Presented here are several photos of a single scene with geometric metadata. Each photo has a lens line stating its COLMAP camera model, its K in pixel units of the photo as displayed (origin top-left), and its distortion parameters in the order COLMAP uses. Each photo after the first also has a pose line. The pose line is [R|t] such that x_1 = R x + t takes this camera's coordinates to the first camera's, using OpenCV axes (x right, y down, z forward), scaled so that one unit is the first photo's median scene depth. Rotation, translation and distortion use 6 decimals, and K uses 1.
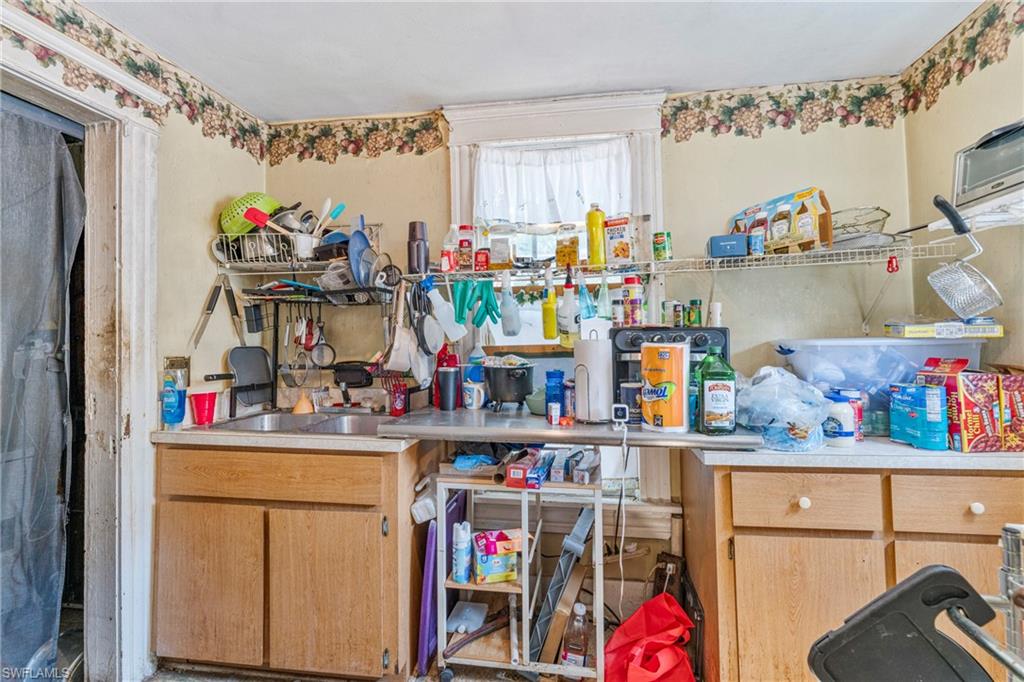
lens RADIAL K [[446.0, 0, 516.8], [0, 446.0, 334.7], [0, 0, 1]] dist [-0.000450, 0.000066]
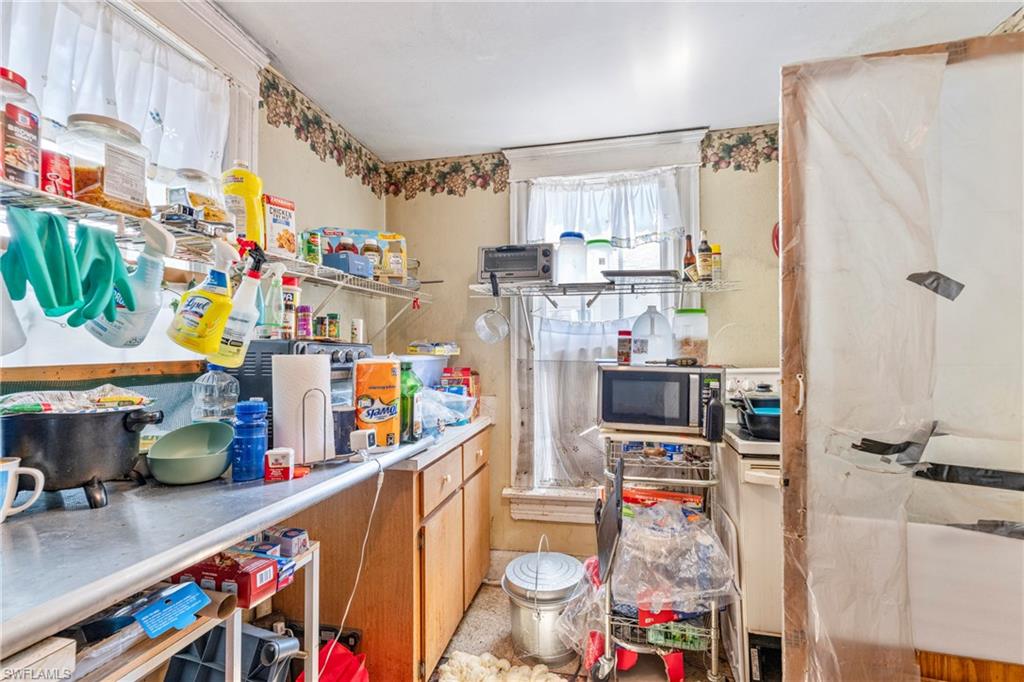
lens RADIAL K [[446.0, 0, 512.3], [0, 446.0, 348.8], [0, 0, 1]] dist [-0.000450, 0.000066]
pose [[0.072865, 0.020111, 0.997139, -0.508993], [-0.011335, 0.999749, -0.019335, 0.010456], [-0.997277, -0.009894, 0.073075, 0.542481]]
